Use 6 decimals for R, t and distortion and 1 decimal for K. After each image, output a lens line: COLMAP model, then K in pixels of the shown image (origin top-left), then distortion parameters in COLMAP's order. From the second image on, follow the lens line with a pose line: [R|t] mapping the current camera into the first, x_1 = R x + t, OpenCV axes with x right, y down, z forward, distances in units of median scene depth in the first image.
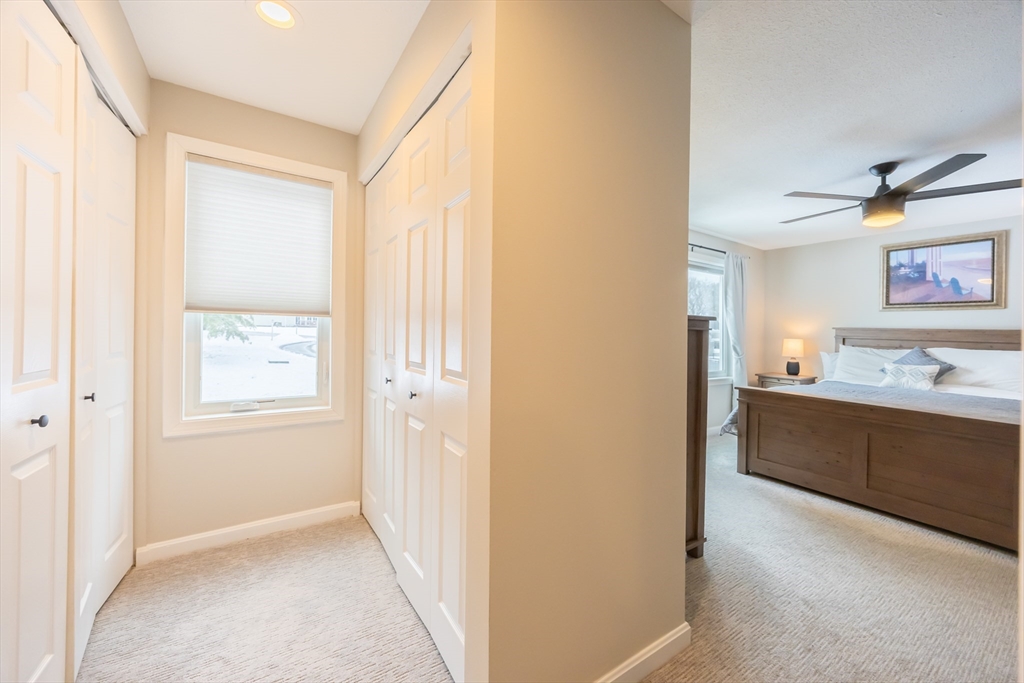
lens RADIAL K [[389.8, 0, 513.2], [0, 389.8, 338.4], [0, 0, 1]] dist [-0.002860, -0.000462]
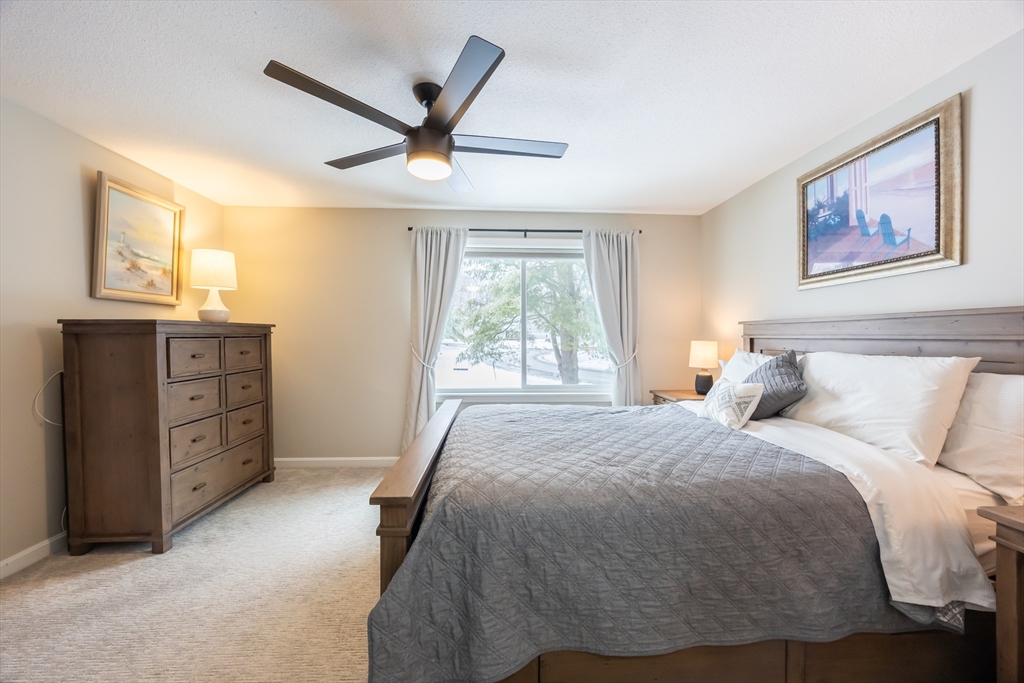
lens RADIAL K [[389.8, 0, 513.0], [0, 389.8, 342.7], [0, 0, 1]] dist [-0.002860, -0.000462]
pose [[0.861454, -0.011860, -0.507698, 0.950223], [0.002854, 0.999825, -0.018515, 0.019325], [0.507828, 0.014501, 0.861336, 0.311091]]
